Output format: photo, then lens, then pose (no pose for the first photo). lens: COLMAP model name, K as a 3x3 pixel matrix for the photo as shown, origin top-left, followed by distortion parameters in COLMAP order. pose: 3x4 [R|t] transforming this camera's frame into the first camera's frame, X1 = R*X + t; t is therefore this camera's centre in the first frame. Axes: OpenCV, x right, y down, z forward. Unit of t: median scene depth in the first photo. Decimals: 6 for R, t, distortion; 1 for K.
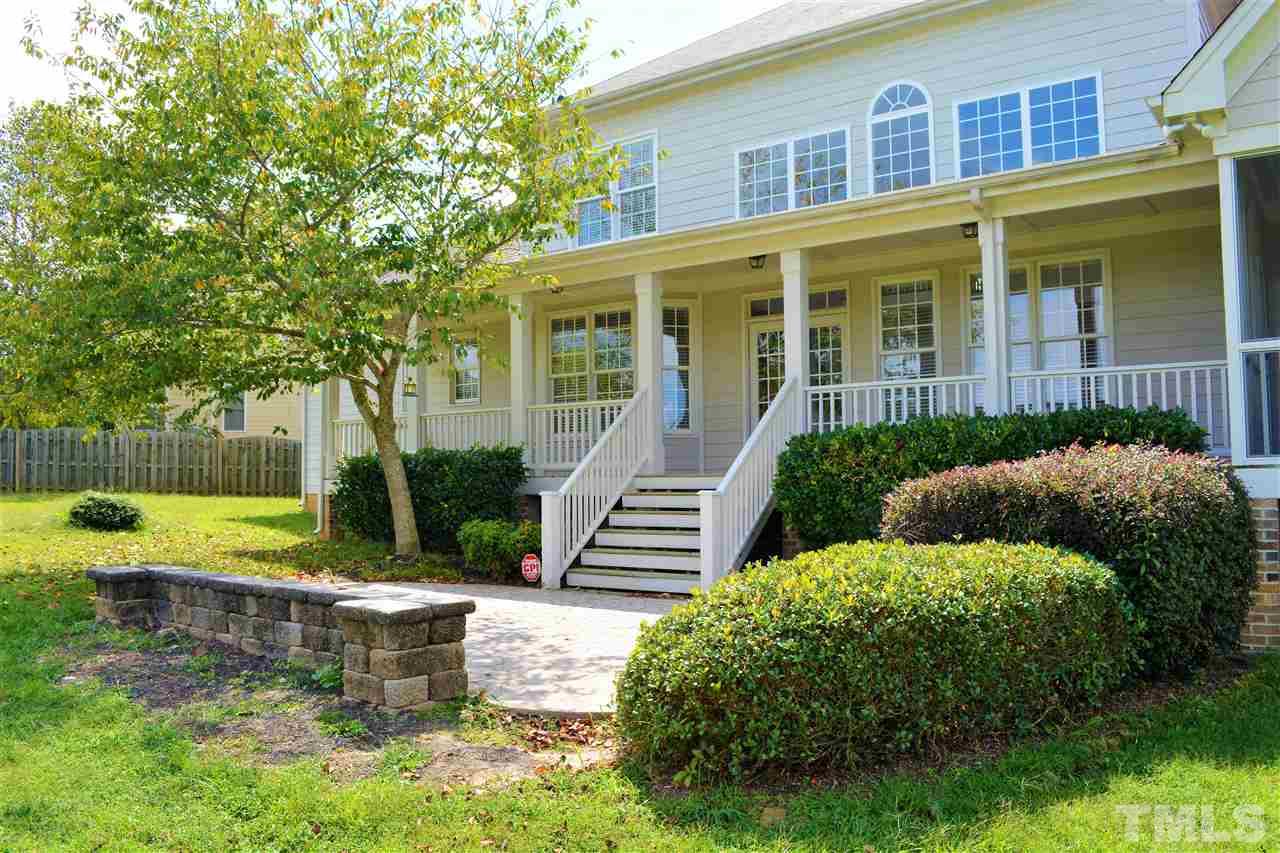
lens RADIAL K [[1001.9, 0, 640.0], [0, 1001.9, 426.5], [0, 0, 1]] dist [-0.081528, -0.001397]
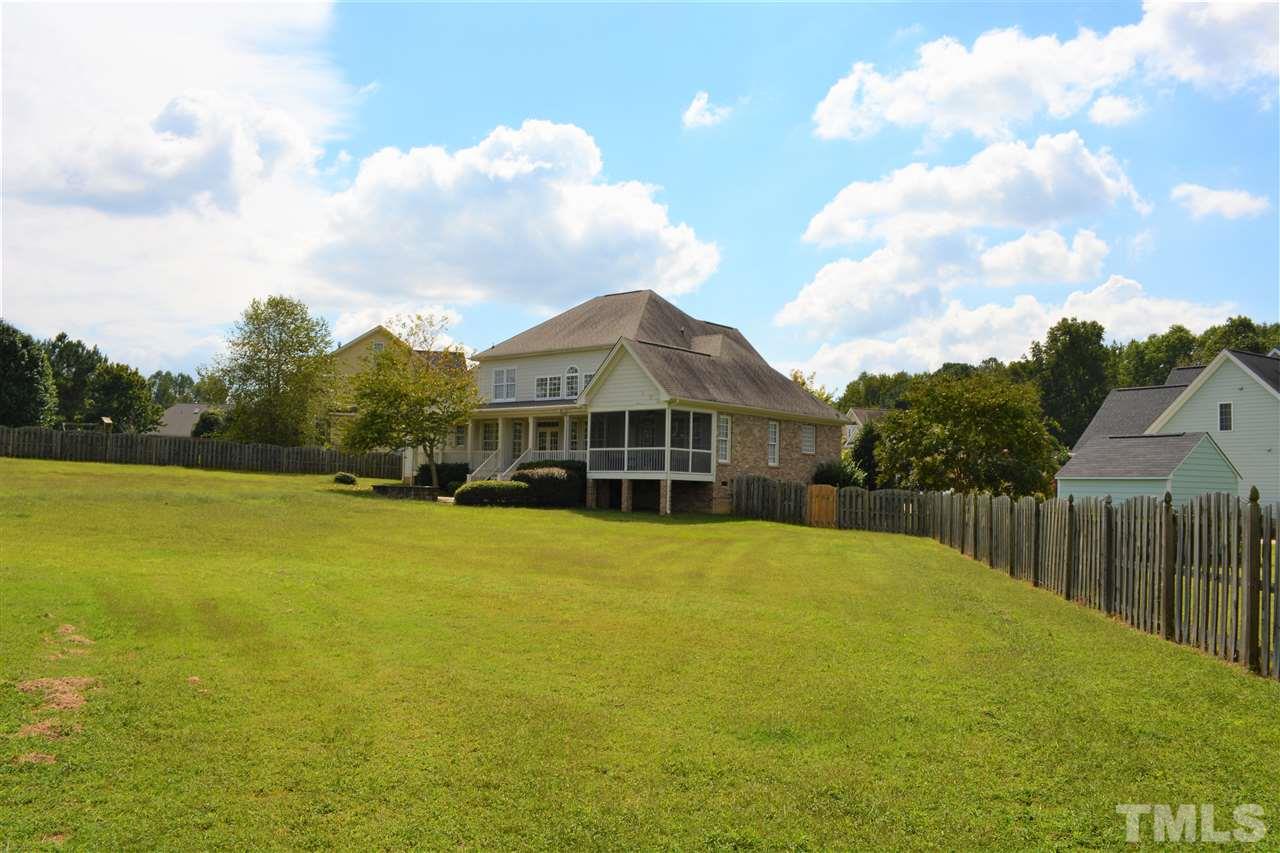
lens RADIAL K [[1001.4, 0, 640.1], [0, 1001.4, 430.2], [0, 0, 1]] dist [-0.000123, -0.000098]
pose [[0.997260, 0.028089, -0.068435, 0.758878], [-0.028302, 0.999597, -0.002135, -0.109832], [0.068348, 0.004065, 0.997653, -2.619461]]
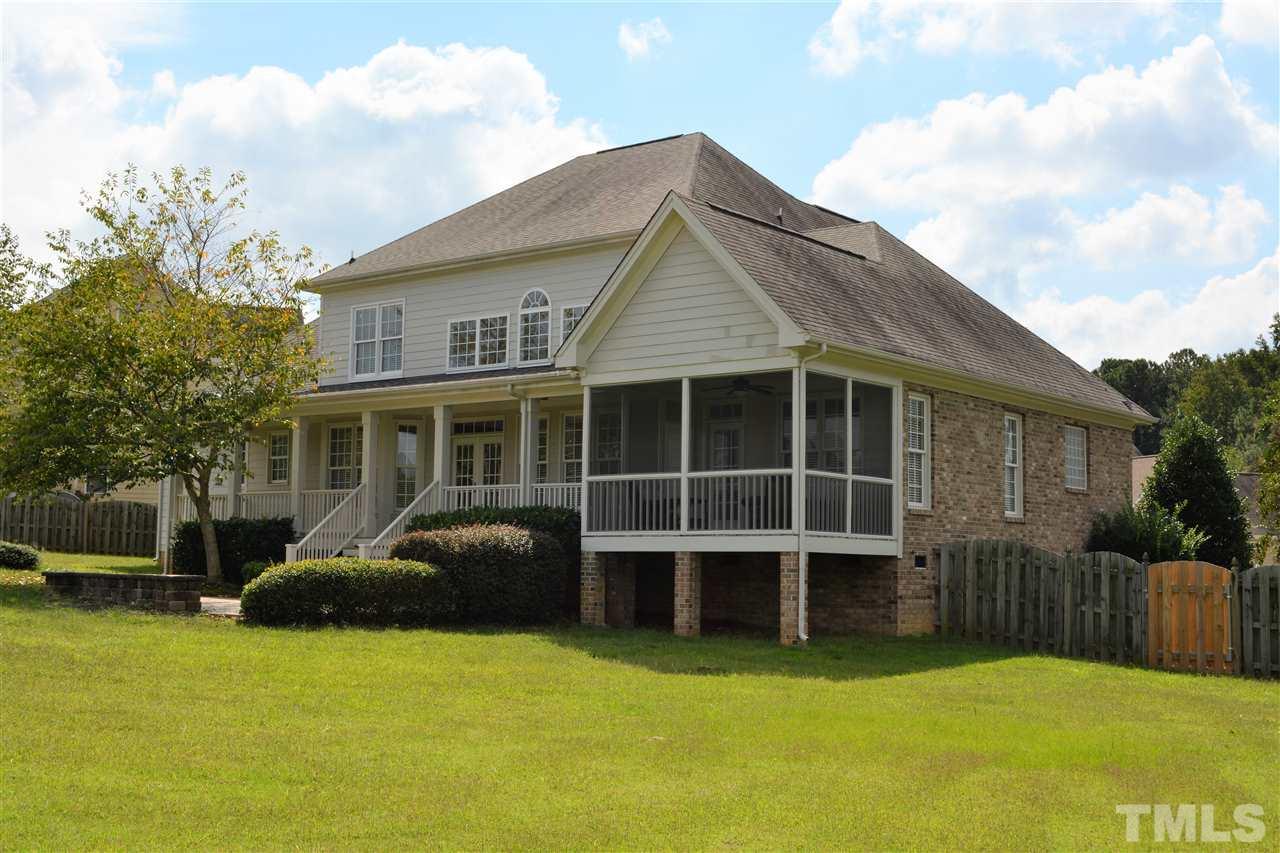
lens RADIAL K [[1537.6, 0, 640.4], [0, 1537.6, 406.7], [0, 0, 1]] dist [-0.027294, -0.022568]
pose [[0.999051, 0.019471, -0.038963, 0.520438], [-0.021394, 0.998541, -0.049580, -0.045870], [0.037941, 0.050367, 0.998010, -1.394962]]
